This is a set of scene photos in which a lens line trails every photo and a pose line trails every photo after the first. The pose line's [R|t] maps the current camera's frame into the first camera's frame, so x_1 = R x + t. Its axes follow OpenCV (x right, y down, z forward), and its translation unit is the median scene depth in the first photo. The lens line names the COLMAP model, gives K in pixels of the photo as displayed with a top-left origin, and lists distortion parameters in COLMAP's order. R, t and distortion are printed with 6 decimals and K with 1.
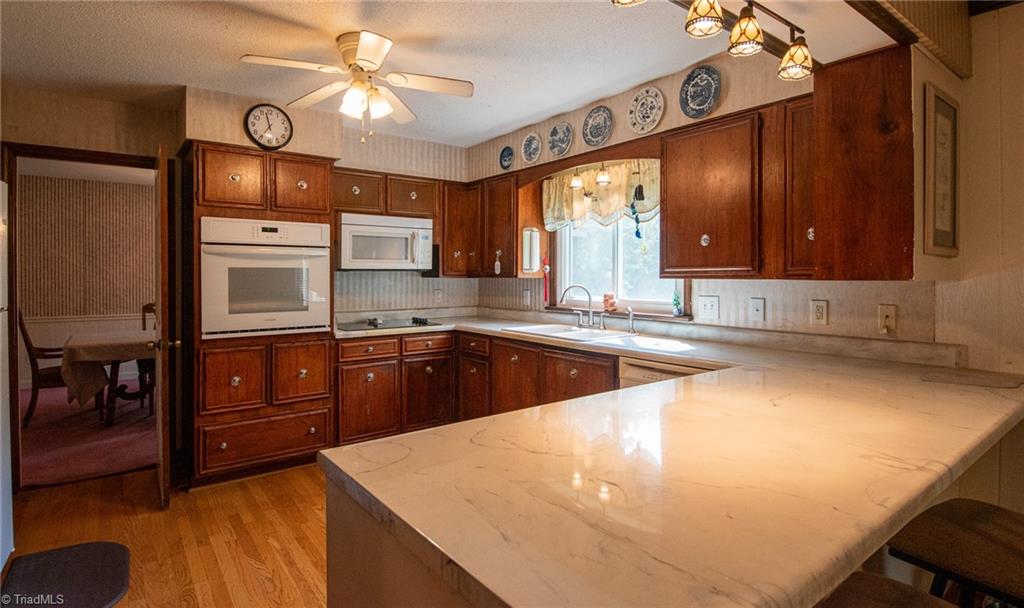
lens RADIAL K [[519.5, 0, 516.1], [0, 519.5, 277.8], [0, 0, 1]] dist [-0.004868, 0.000887]
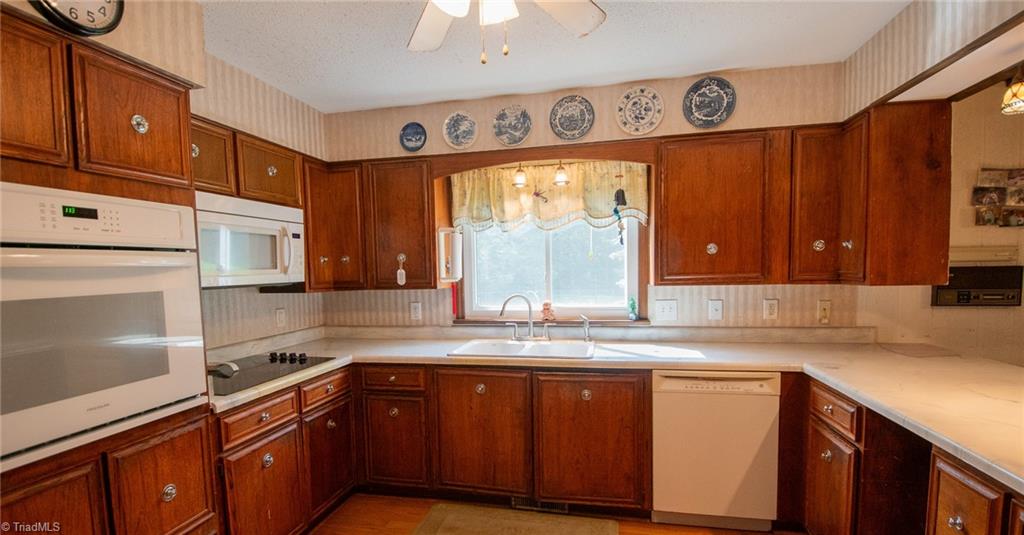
lens RADIAL K [[458.2, 0, 514.0], [0, 458.2, 302.8], [0, 0, 1]] dist [0.002221, -0.005049]
pose [[0.760965, -0.067044, 0.645320, -0.431780], [0.025705, 0.996981, 0.073267, -0.032559], [-0.648284, -0.039165, 0.760391, 0.429950]]
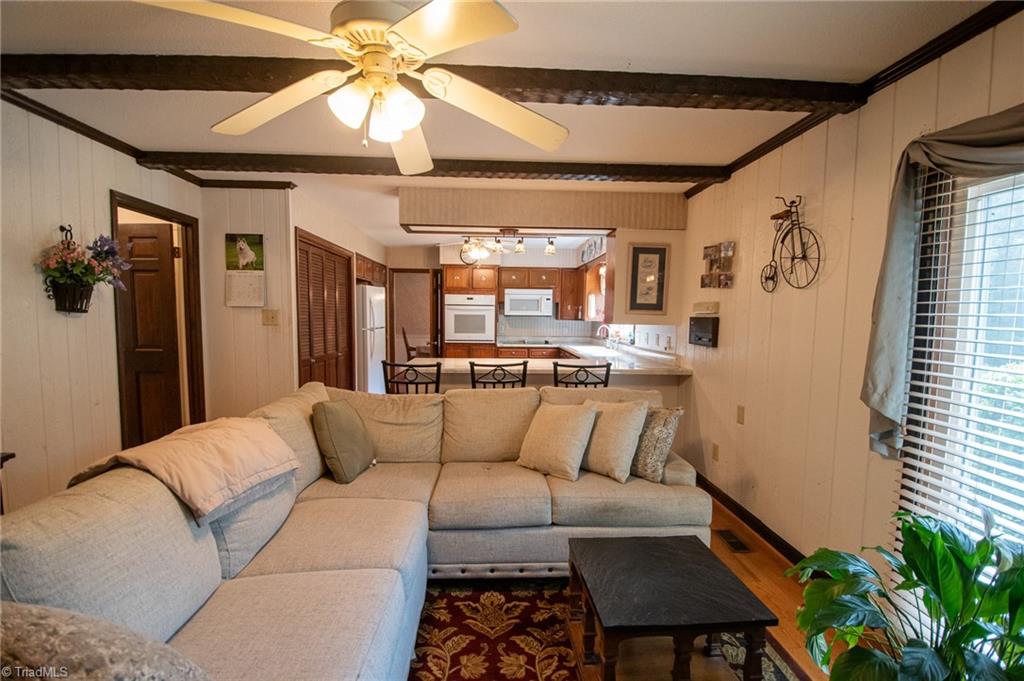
lens RADIAL K [[457.6, 0, 516.6], [0, 457.6, 347.0], [0, 0, 1]] dist [-0.018873, -0.001921]
pose [[0.823024, 0.052004, -0.565621, 0.859083], [-0.016601, 0.997577, 0.067563, -0.016563], [0.567764, -0.046216, 0.821893, -0.582765]]
